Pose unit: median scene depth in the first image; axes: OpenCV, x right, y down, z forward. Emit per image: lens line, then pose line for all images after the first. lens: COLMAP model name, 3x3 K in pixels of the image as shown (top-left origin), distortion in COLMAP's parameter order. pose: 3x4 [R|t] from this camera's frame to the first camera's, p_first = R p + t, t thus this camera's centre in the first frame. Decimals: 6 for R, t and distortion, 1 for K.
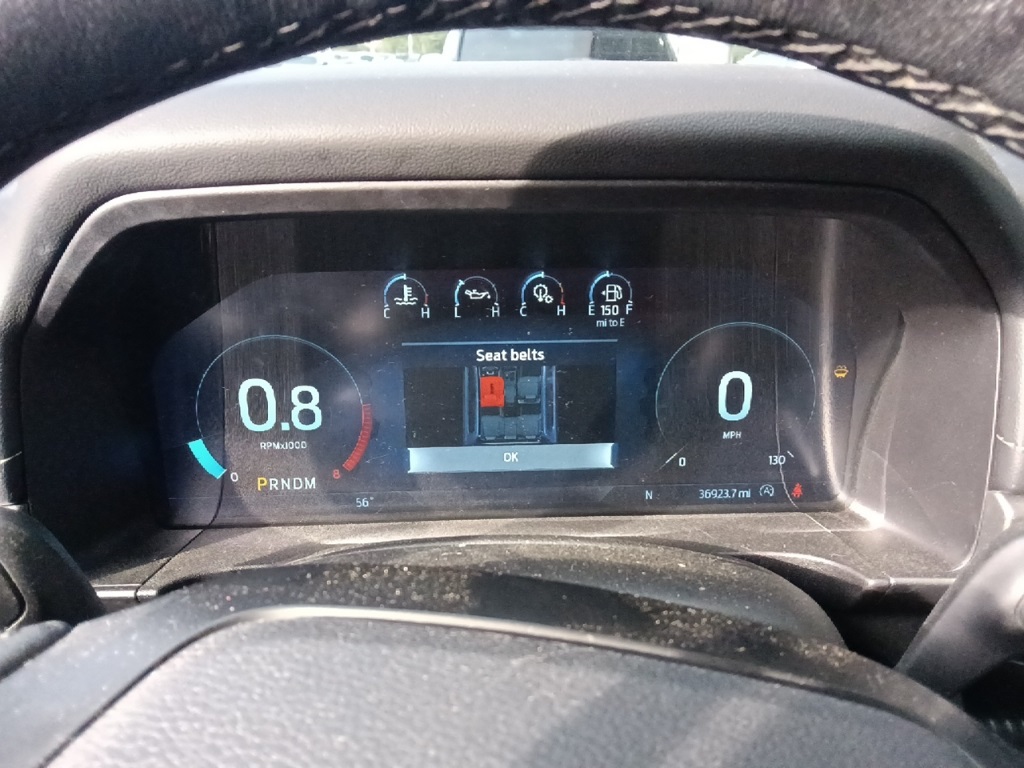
lens RADIAL K [[801.3, 0, 512.0], [0, 801.3, 384.0], [0, 0, 1]] dist [0.154679, -0.348255]
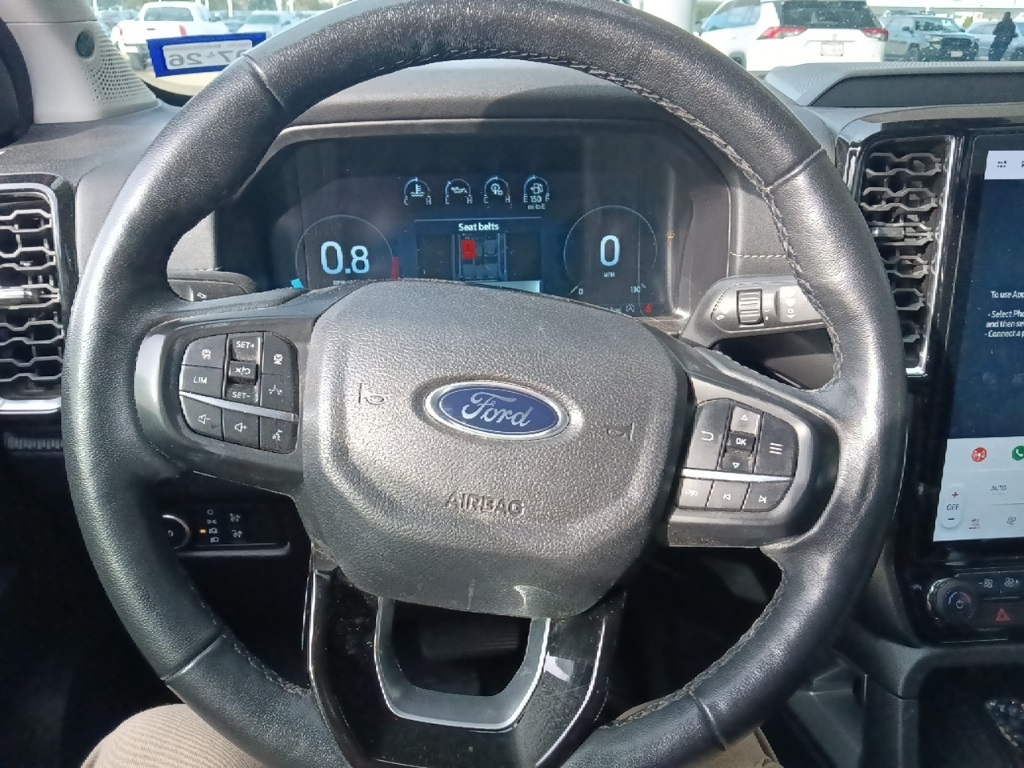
lens RADIAL K [[801.3, 0, 512.0], [0, 801.3, 384.0], [0, 0, 1]] dist [0.154679, -0.348255]
pose [[0.999265, -0.019903, 0.032759, 0.006005], [0.018310, 0.998669, 0.048223, 0.220371], [-0.033675, -0.047588, 0.998299, -0.746203]]
